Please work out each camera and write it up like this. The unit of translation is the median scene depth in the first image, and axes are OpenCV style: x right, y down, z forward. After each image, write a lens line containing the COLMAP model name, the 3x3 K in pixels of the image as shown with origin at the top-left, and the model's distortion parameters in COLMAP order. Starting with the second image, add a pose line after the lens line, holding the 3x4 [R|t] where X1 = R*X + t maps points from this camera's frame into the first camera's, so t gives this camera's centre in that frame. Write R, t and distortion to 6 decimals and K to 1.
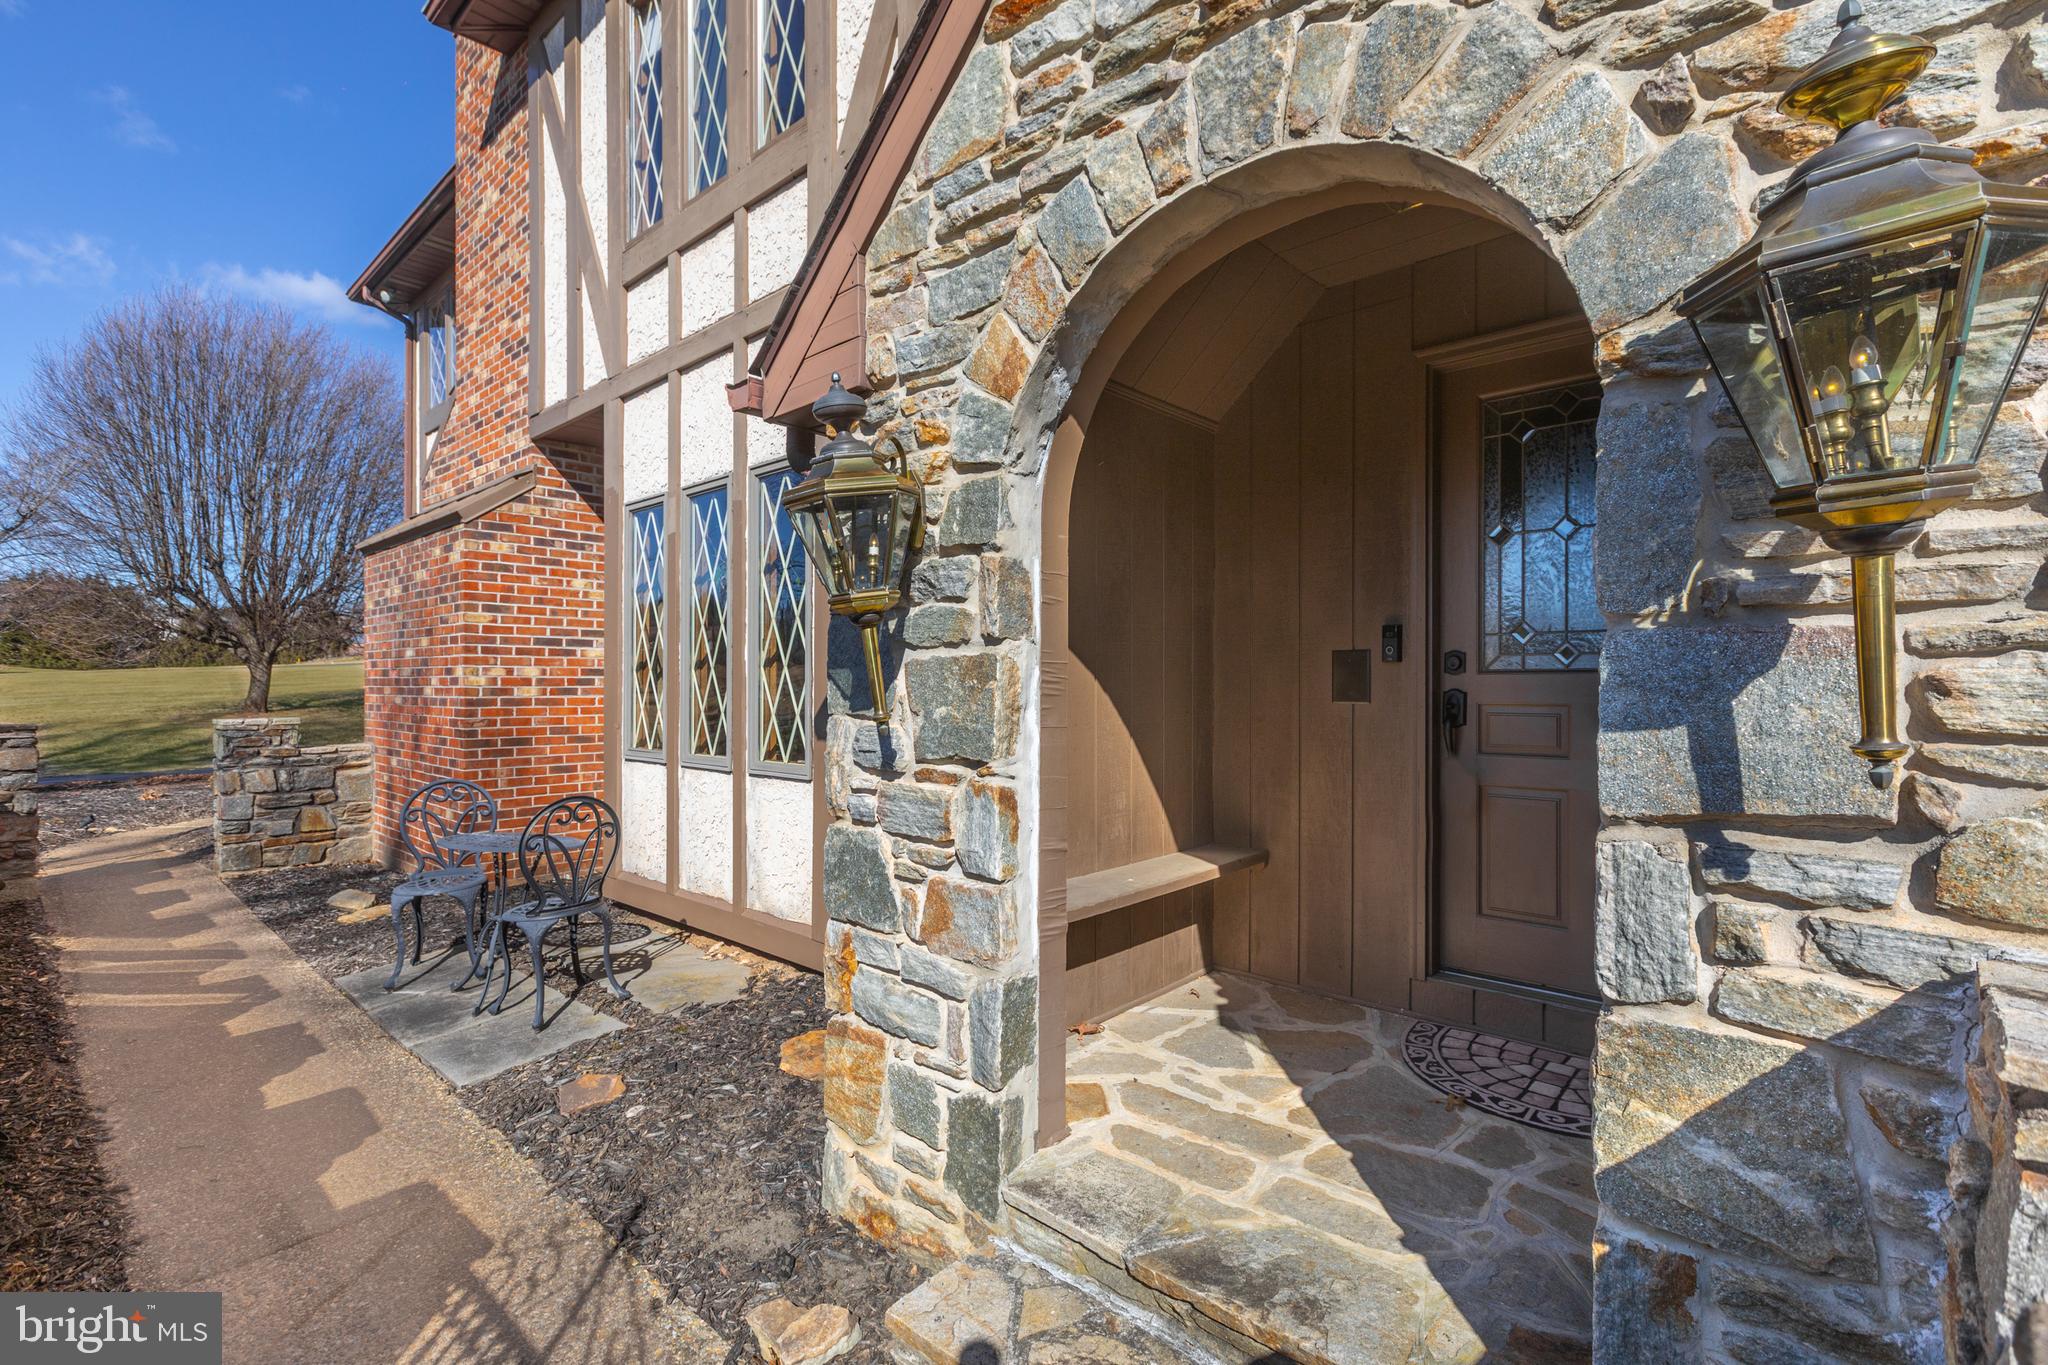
lens RADIAL K [[929.5, 0, 1046.5], [0, 929.5, 679.1], [0, 0, 1]] dist [0.002779, -0.000548]
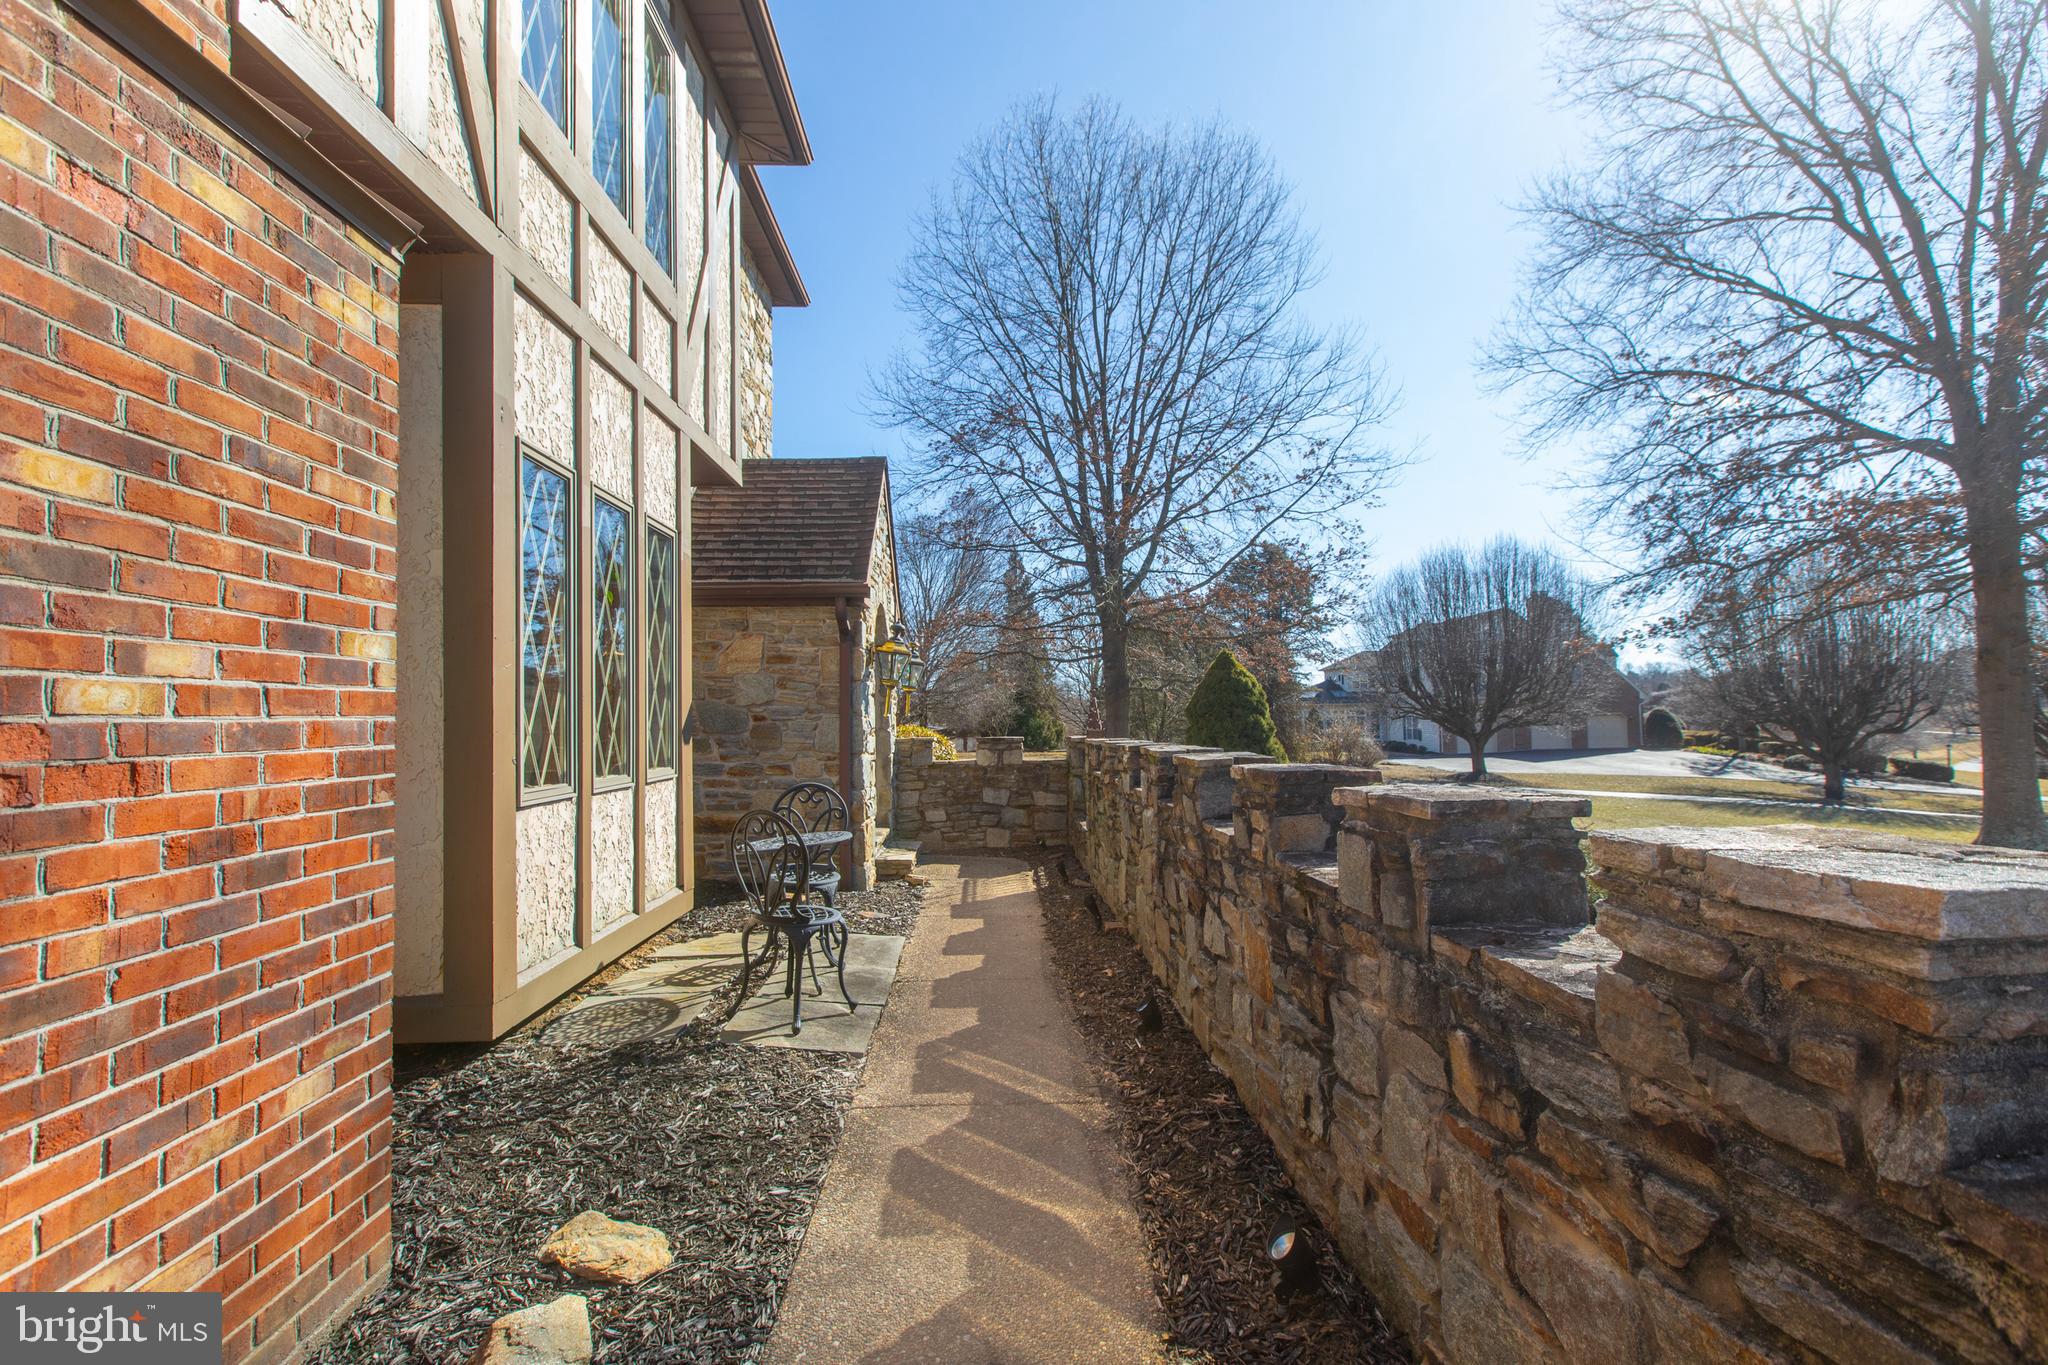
lens RADIAL K [[929.5, 0, 1027.1], [0, 929.5, 688.8], [0, 0, 1]] dist [0.002779, -0.000548]
pose [[-0.696530, 0.035198, 0.716664, -2.815984], [0.016862, 0.999323, -0.032692, 0.061931], [-0.717329, -0.010686, -0.696652, 2.827708]]
